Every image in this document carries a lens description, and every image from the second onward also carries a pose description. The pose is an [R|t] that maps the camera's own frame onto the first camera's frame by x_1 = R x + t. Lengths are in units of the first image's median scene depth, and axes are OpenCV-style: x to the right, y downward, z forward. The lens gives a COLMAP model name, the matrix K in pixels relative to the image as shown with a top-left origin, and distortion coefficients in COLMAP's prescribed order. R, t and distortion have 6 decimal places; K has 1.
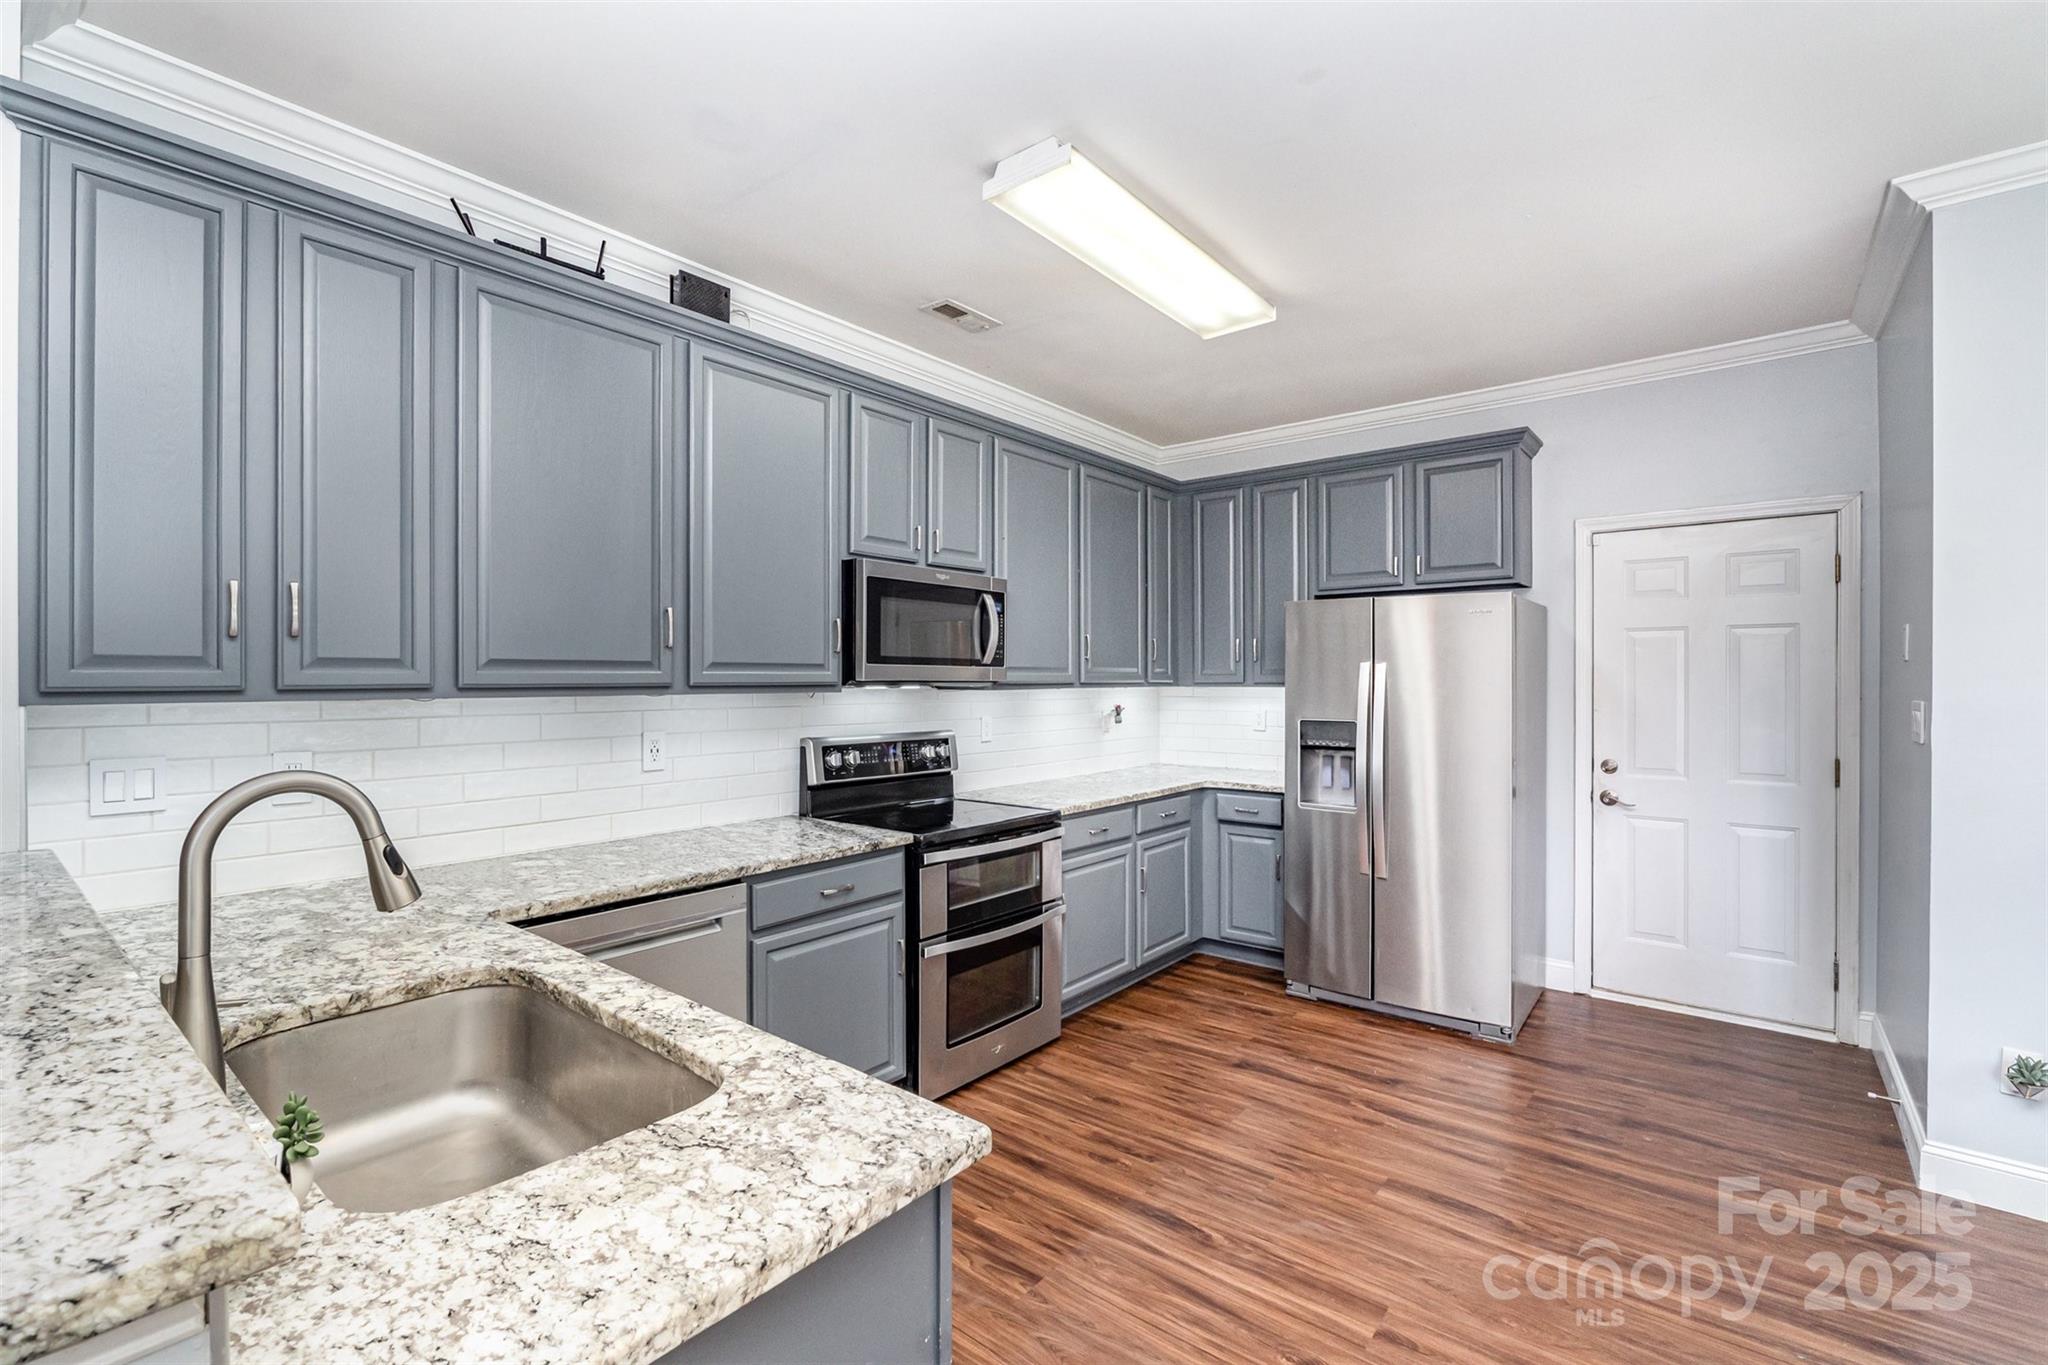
lens RADIAL K [[888.3, 0, 1032.2], [0, 888.3, 679.7], [0, 0, 1]] dist [-0.009896, -0.000997]
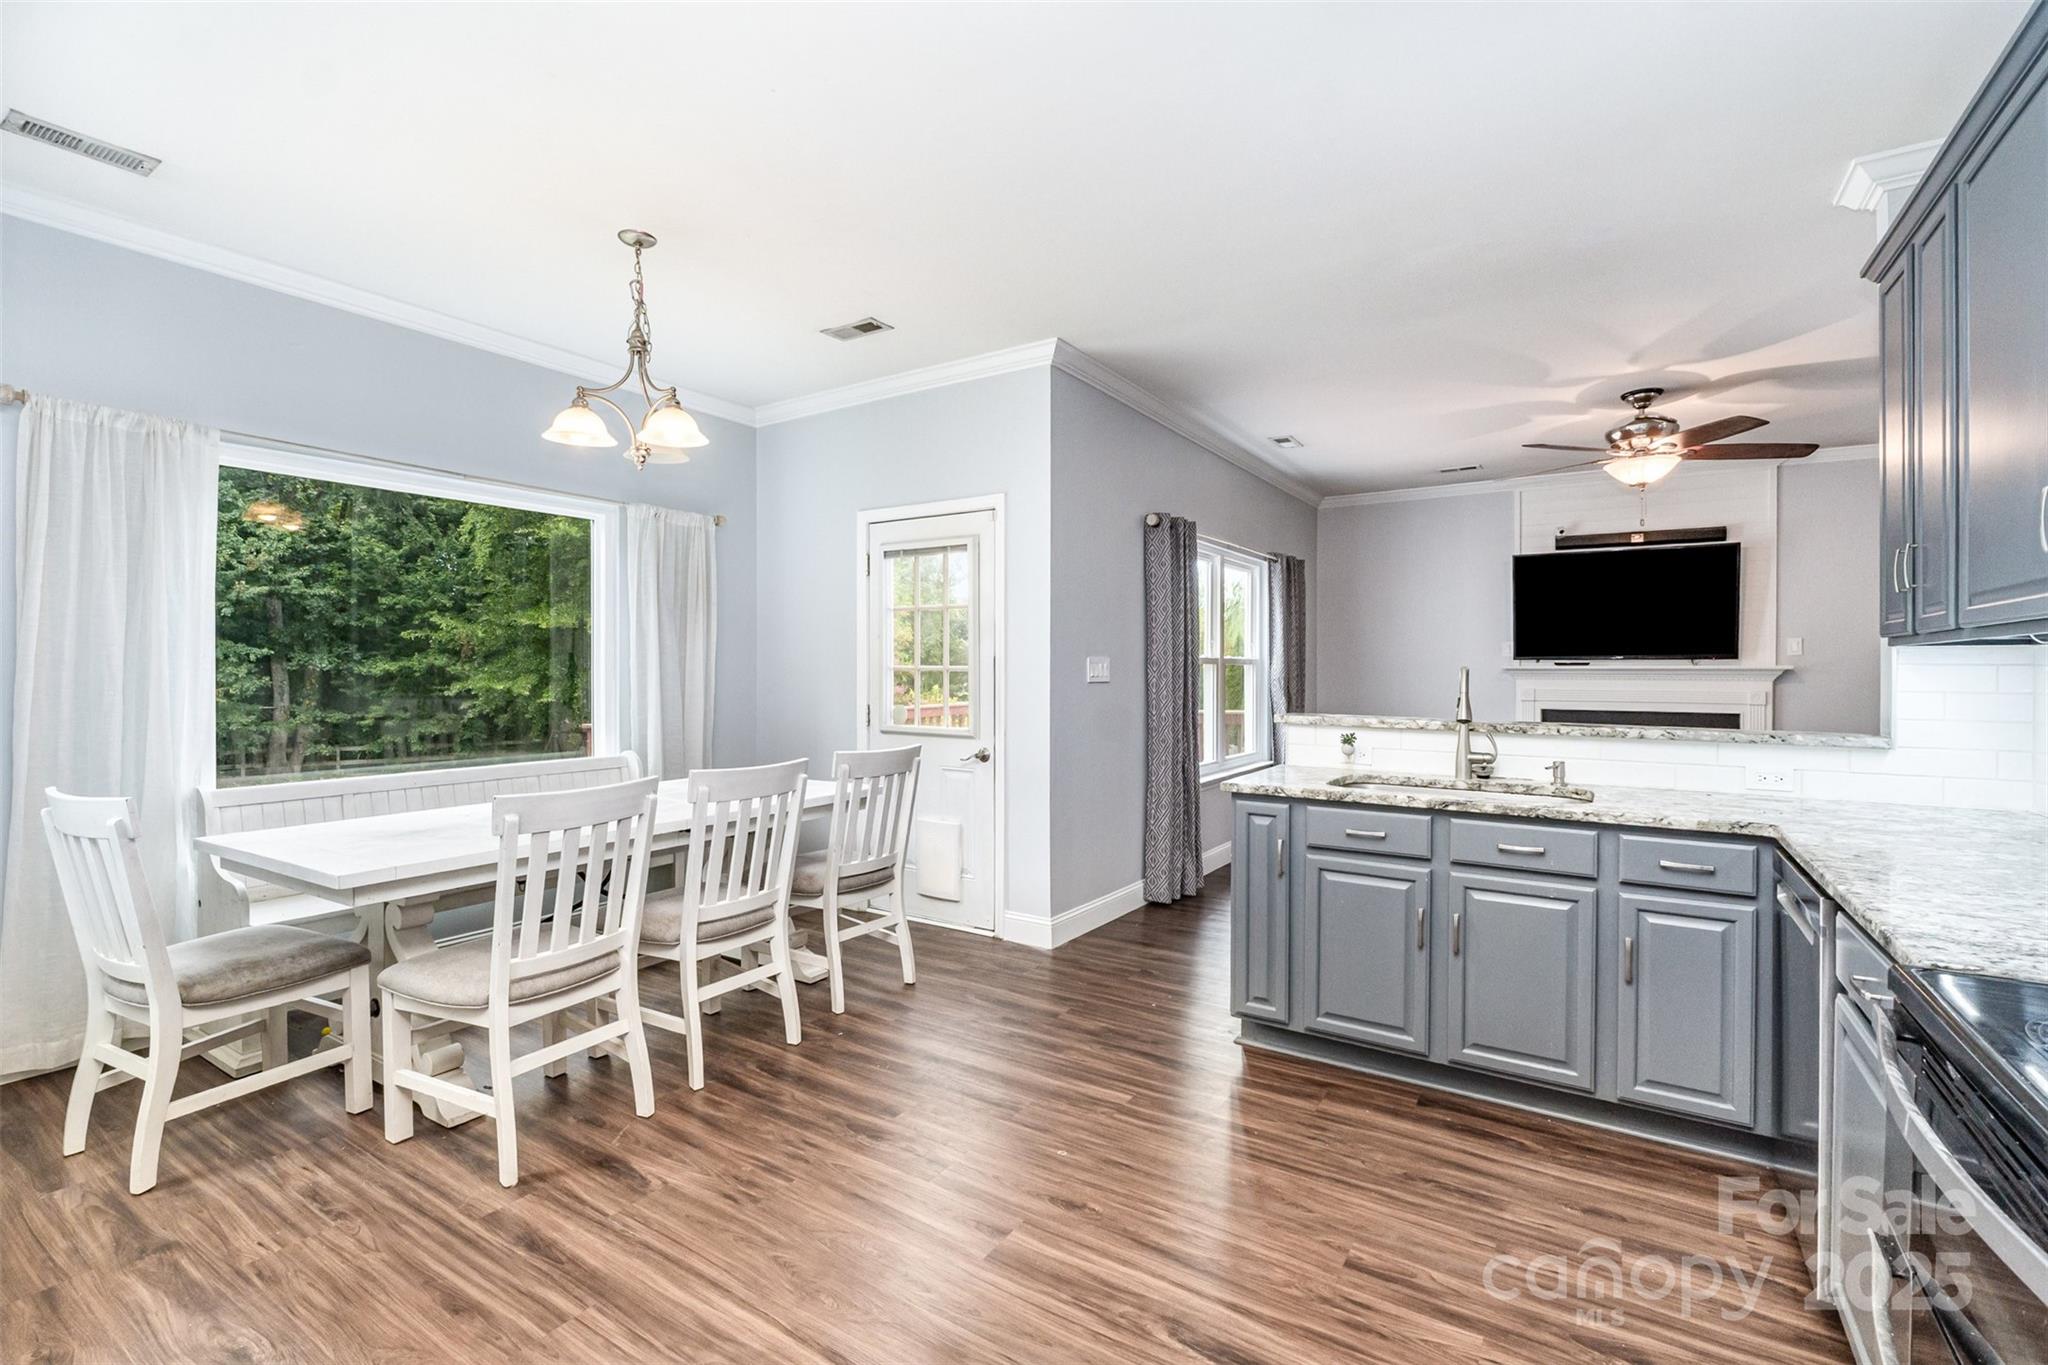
lens RADIAL K [[888.3, 0, 1033.5], [0, 888.3, 675.5], [0, 0, 1]] dist [-0.009896, -0.000997]
pose [[-0.993963, -0.002651, -0.109684, 0.269423], [-0.003716, 0.999948, 0.009508, 0.036230], [0.109654, 0.009858, -0.993921, 1.161044]]
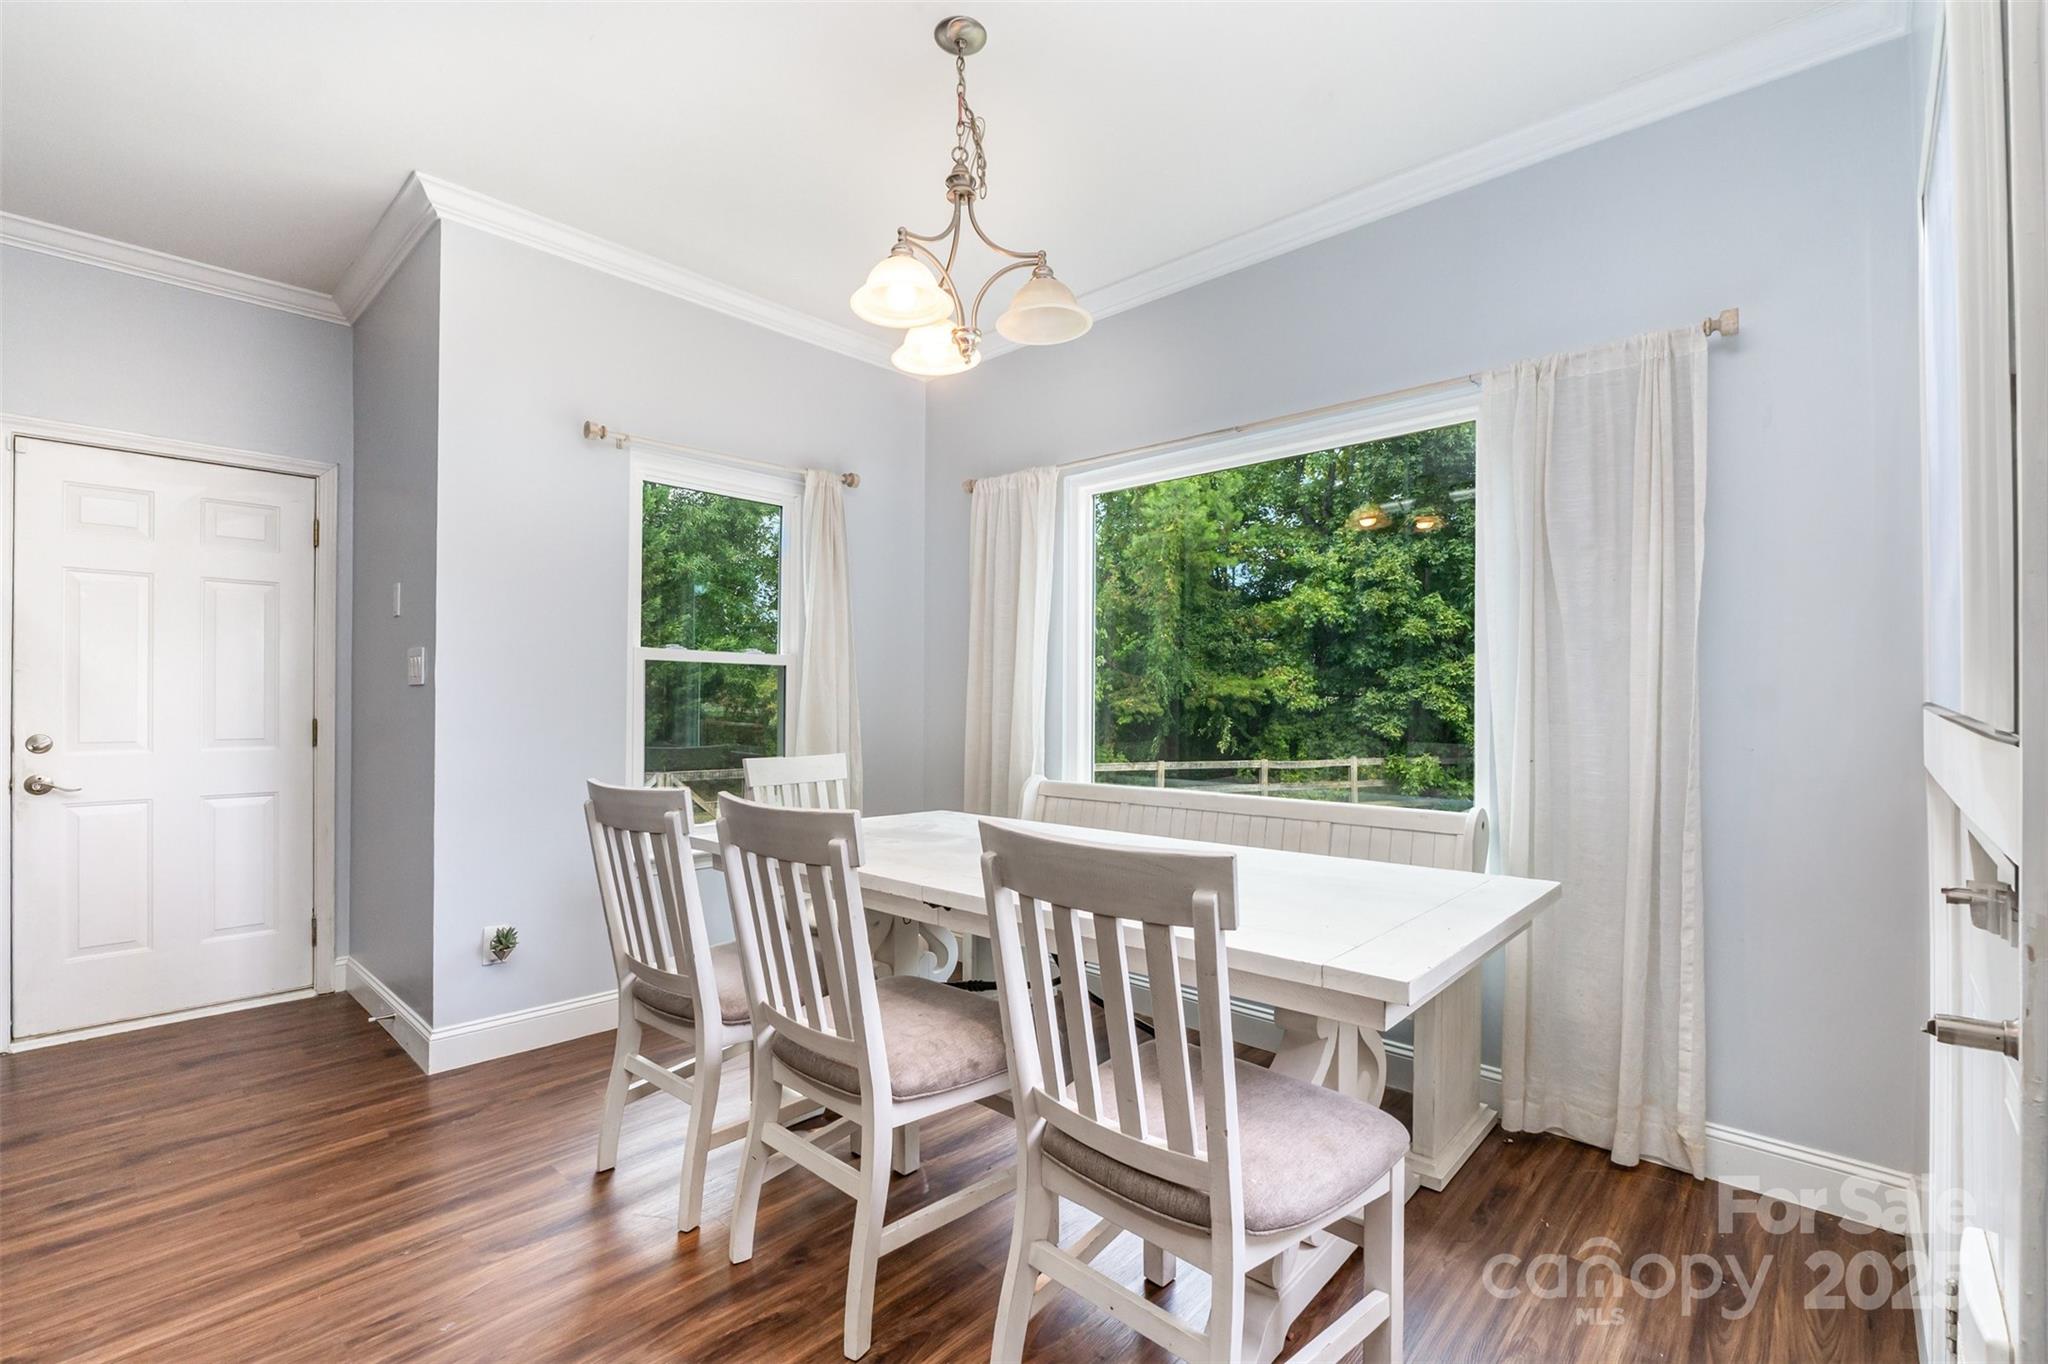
lens RADIAL K [[888.3, 0, 1008.4], [0, 888.3, 700.5], [0, 0, 1]] dist [-0.009896, -0.000997]
pose [[0.072647, 0.002376, 0.997355, -0.053896], [-0.000381, 0.999997, -0.002355, 0.073553], [-0.997358, -0.000209, 0.072648, 0.124927]]
